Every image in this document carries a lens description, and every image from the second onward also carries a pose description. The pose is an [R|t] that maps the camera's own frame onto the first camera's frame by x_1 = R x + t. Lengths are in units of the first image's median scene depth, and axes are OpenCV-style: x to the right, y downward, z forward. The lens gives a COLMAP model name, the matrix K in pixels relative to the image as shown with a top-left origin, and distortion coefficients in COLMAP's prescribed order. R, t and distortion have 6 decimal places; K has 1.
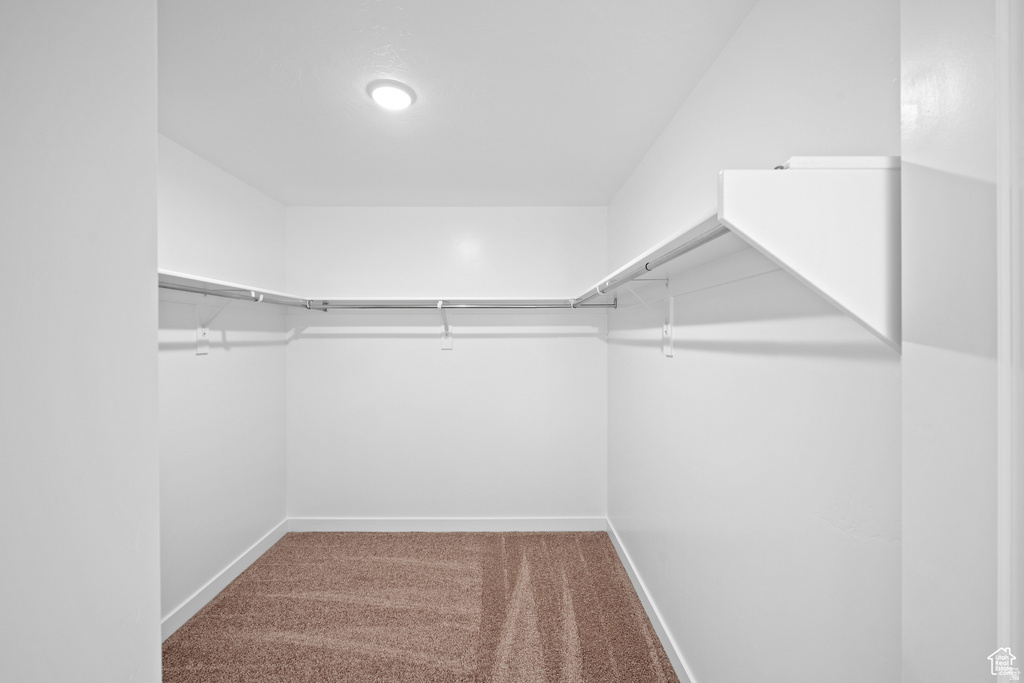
lens RADIAL K [[415.6, 0, 512.7], [0, 415.6, 336.0], [0, 0, 1]] dist [0.000201, 0.000083]
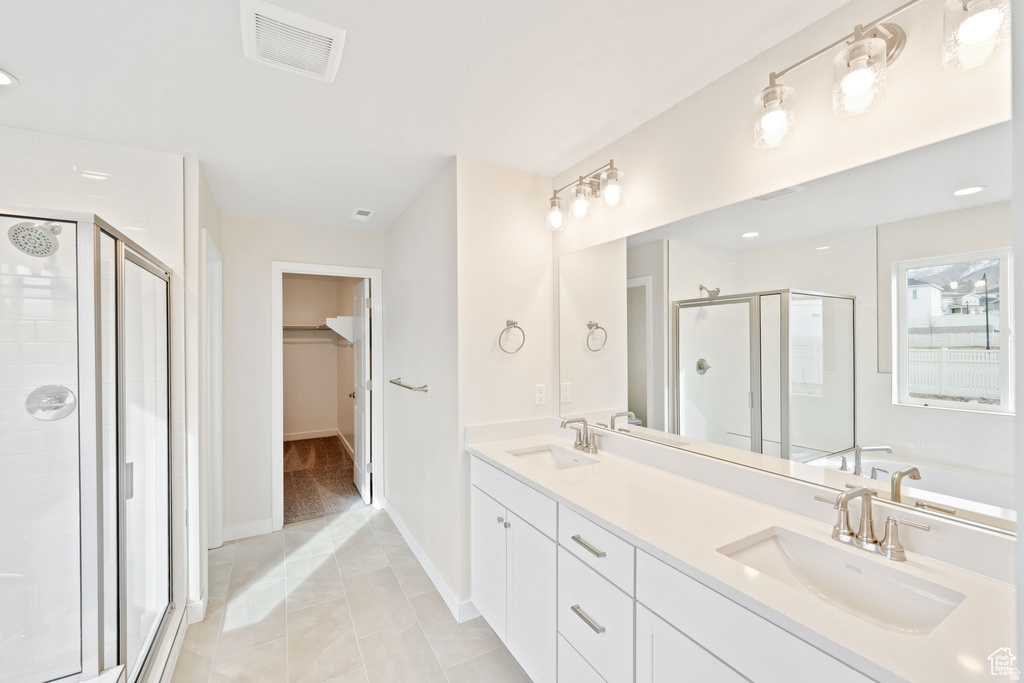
lens RADIAL K [[415.6, 0, 514.4], [0, 415.6, 340.9], [0, 0, 1]] dist [0.000201, 0.000083]
pose [[0.865609, 0.001597, 0.500718, -0.054409], [0.005074, 0.999916, -0.011961, 0.019413], [-0.500695, 0.012894, 0.865528, -1.338101]]
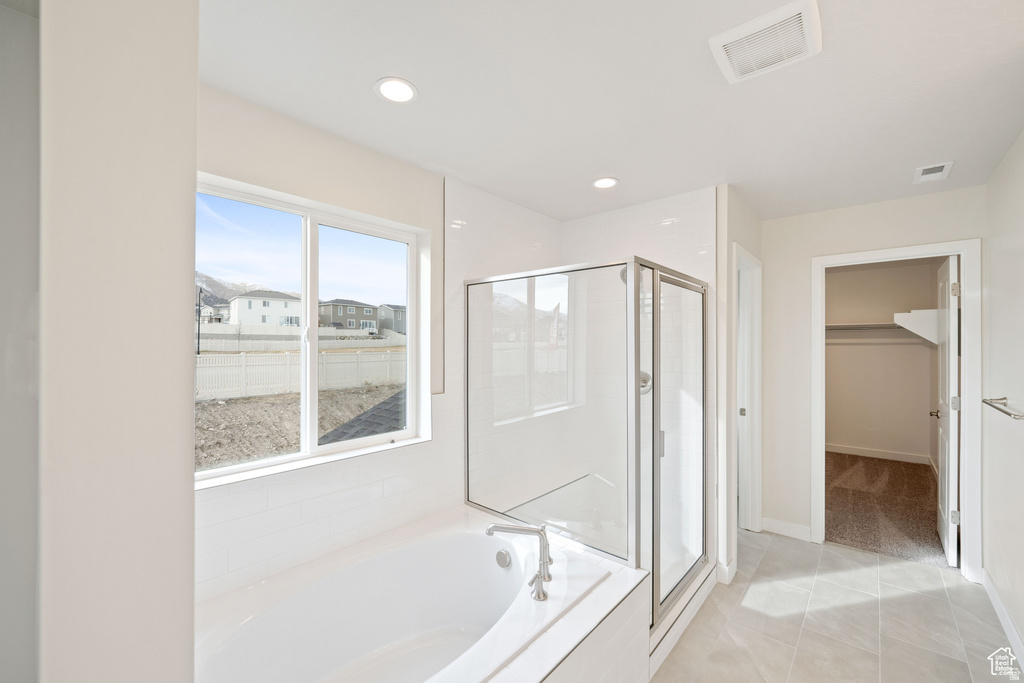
lens RADIAL K [[415.6, 0, 512.3], [0, 415.6, 344.0], [0, 0, 1]] dist [0.000201, 0.000083]
pose [[0.757514, 0.006268, -0.652789, 0.051099], [-0.010368, 0.999943, -0.002430, 0.019088], [0.652737, 0.008609, 0.757536, -1.350295]]
